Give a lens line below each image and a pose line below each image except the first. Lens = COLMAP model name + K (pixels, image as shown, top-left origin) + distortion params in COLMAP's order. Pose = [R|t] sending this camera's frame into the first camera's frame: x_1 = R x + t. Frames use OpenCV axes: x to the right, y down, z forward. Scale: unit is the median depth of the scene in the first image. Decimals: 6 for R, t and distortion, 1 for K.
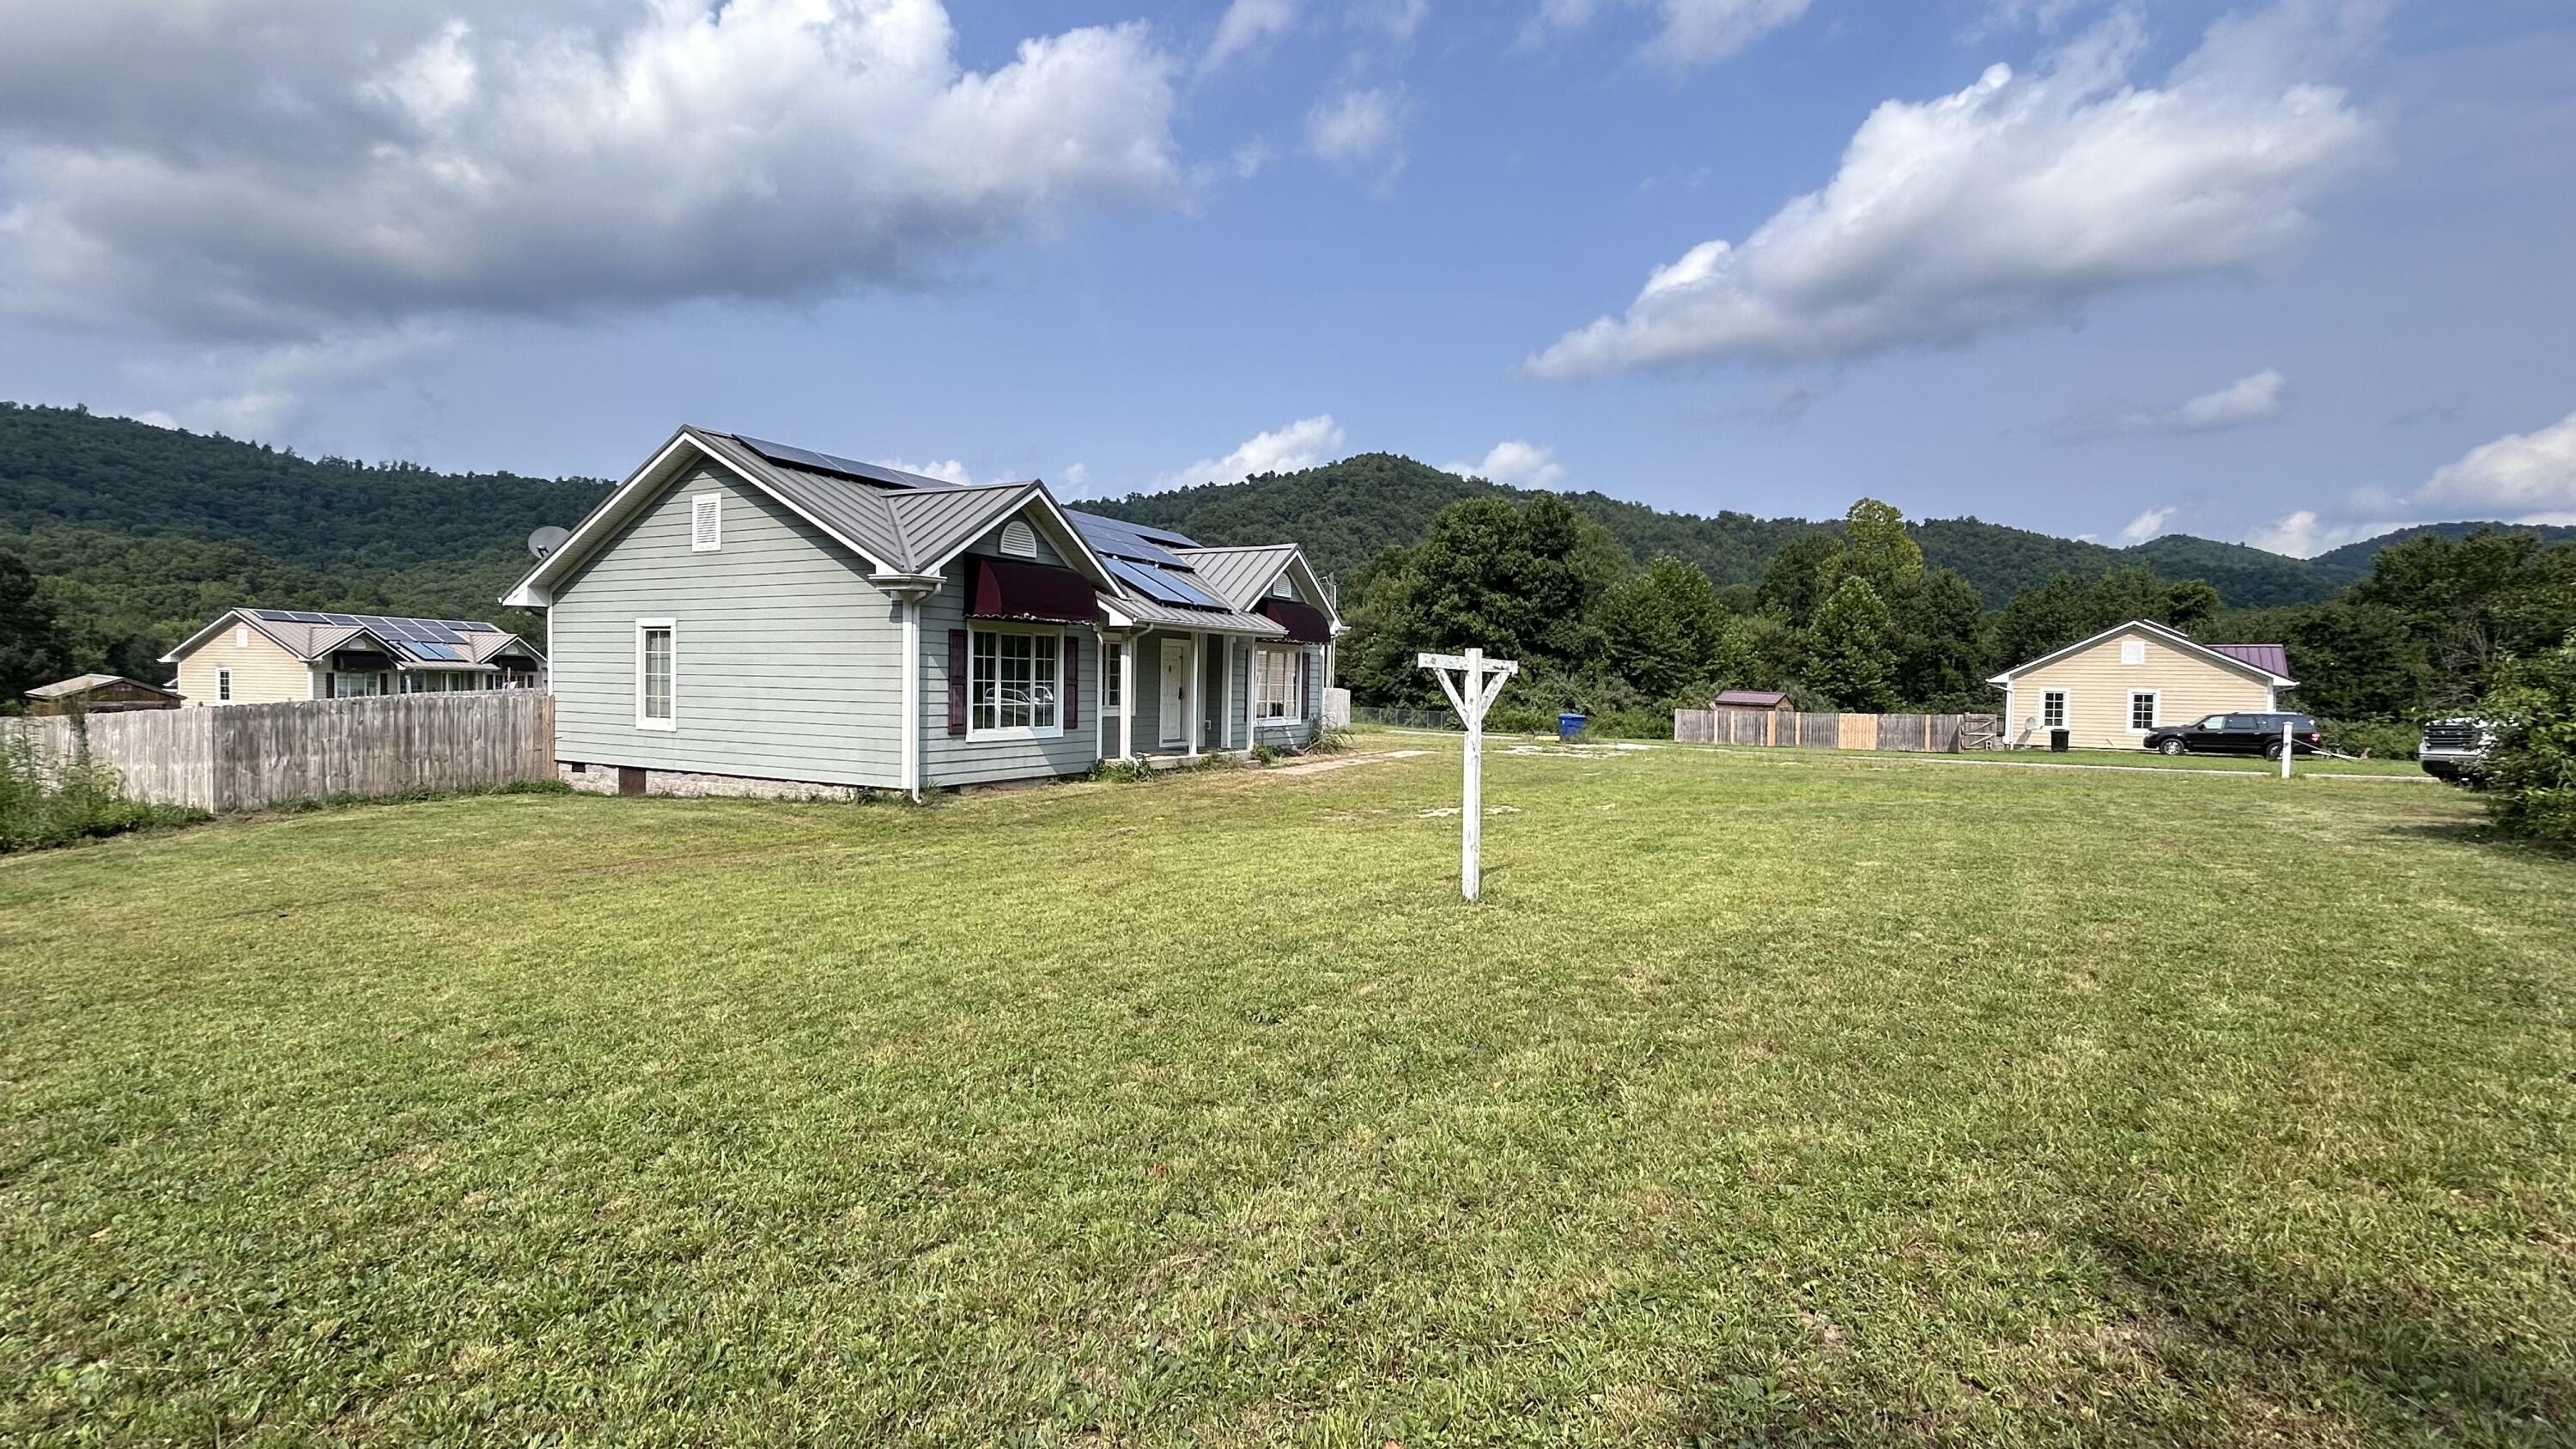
lens RADIAL K [[1141.1, 0, 1284.8], [0, 1141.1, 720.0], [0, 0, 1]] dist [0.000826, 0.000273]
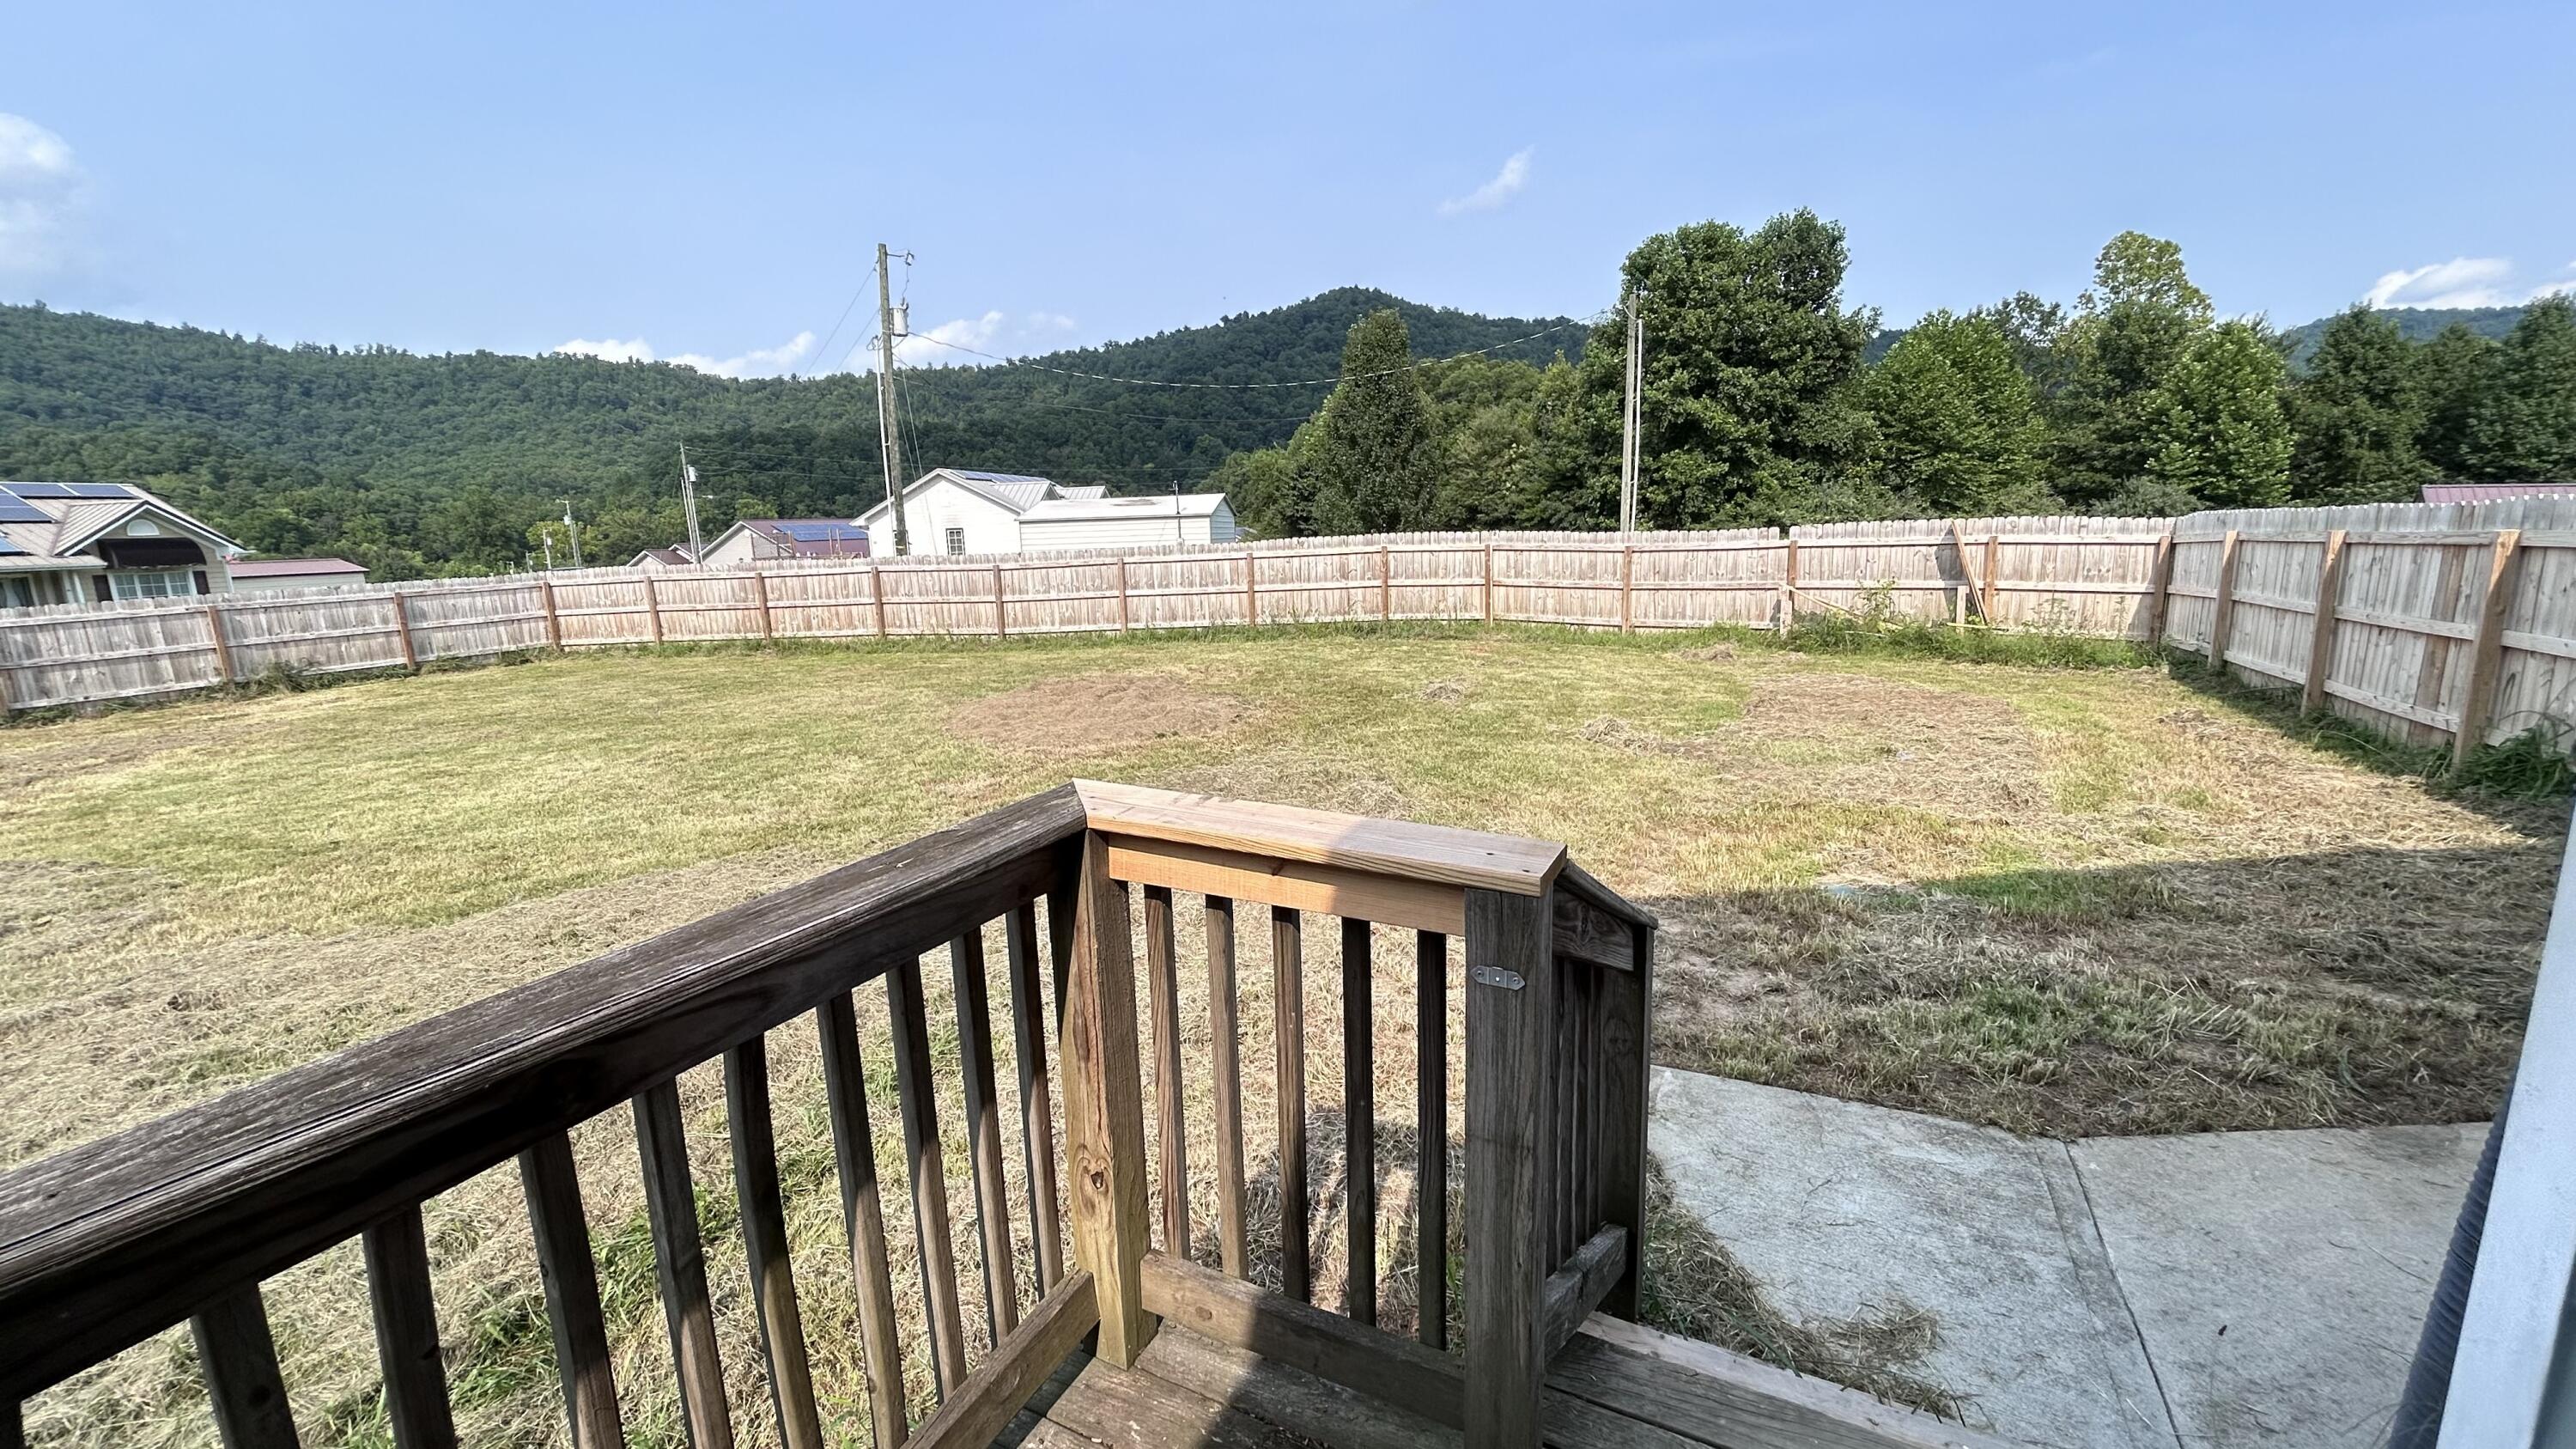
lens RADIAL K [[1037.9, 0, 1288.0], [0, 1037.9, 724.5], [0, 0, 1]] dist [-0.000346, 0.000086]
pose [[0.998365, -0.055009, 0.015549, -0.392207], [0.051846, 0.985913, 0.159019, -0.055823], [-0.024077, -0.157953, 0.987153, 1.459574]]
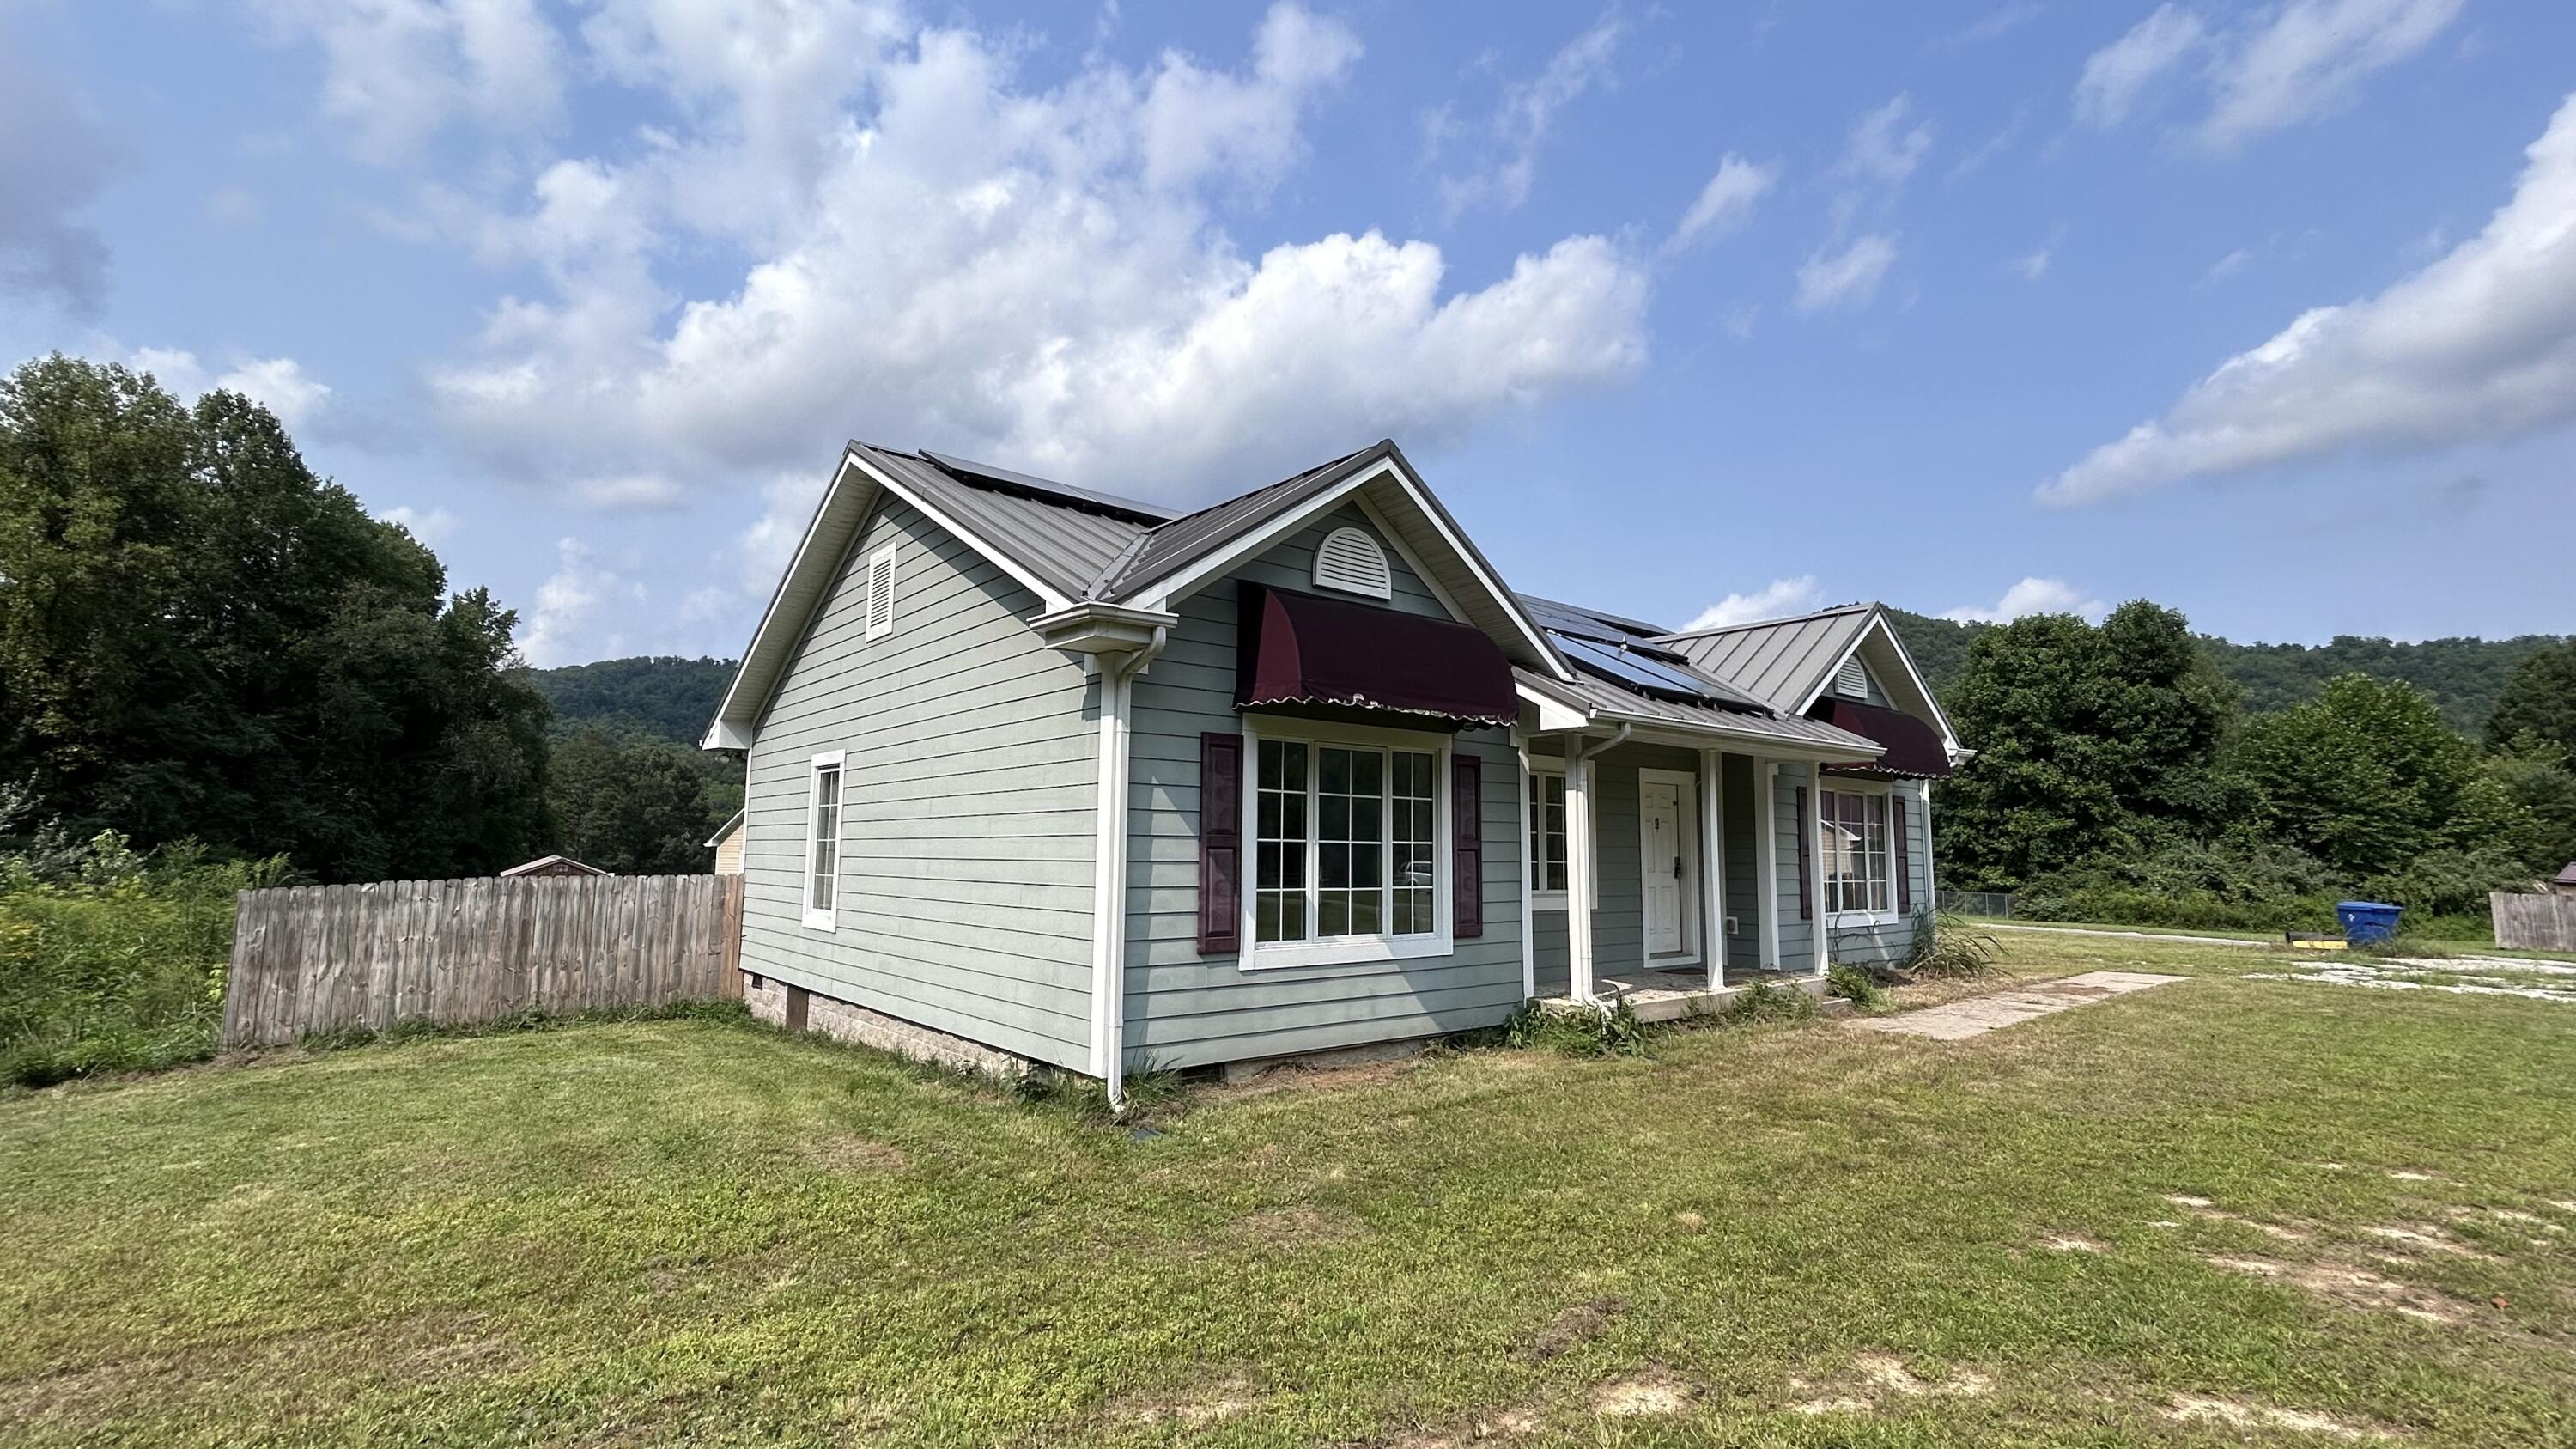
lens RADIAL K [[1141.1, 0, 1284.8], [0, 1141.1, 720.0], [0, 0, 1]] dist [0.000826, 0.000273]
pose [[0.926505, -0.053158, -0.372508, -0.063914], [-0.005240, 0.988052, -0.154029, -0.008409], [0.376245, 0.144661, 0.915157, 0.449612]]
